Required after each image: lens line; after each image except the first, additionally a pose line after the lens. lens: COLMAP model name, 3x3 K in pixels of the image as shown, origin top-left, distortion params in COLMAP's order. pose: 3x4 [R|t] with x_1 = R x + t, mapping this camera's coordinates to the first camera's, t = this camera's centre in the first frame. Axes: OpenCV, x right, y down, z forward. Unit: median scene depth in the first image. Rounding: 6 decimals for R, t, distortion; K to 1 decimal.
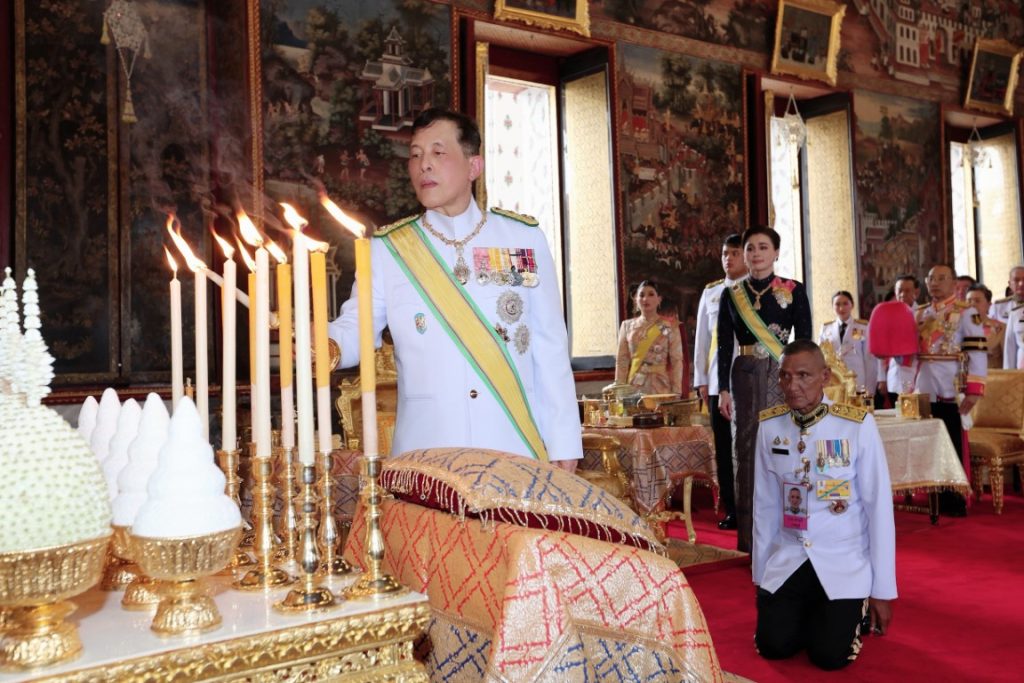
lens RADIAL K [[948.6, 0, 506.0], [0, 948.6, 340.1], [0, 0, 1]] dist [0.047645, 0.000000]
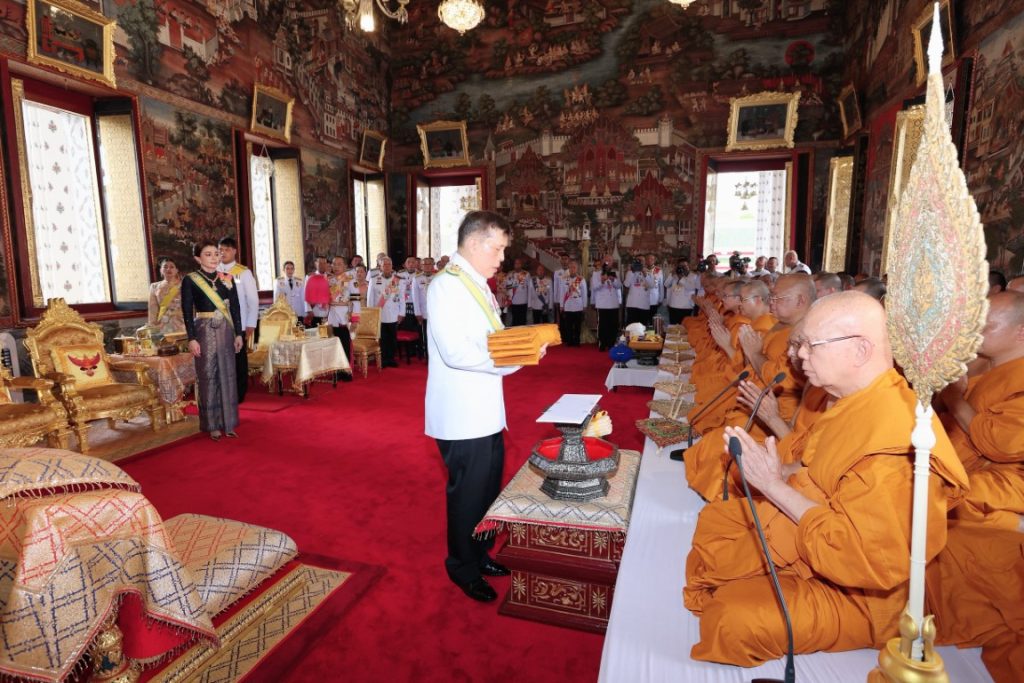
lens RADIAL K [[537.0, 0, 521.8], [0, 537.0, 327.7], [0, 0, 1]] dist [-0.026576, 0.014466]
pose [[0.771197, -0.058675, 0.633887, 0.027972], [-0.033048, 0.990711, 0.131911, -0.075776], [-0.635739, -0.122678, 0.762094, -0.083515]]
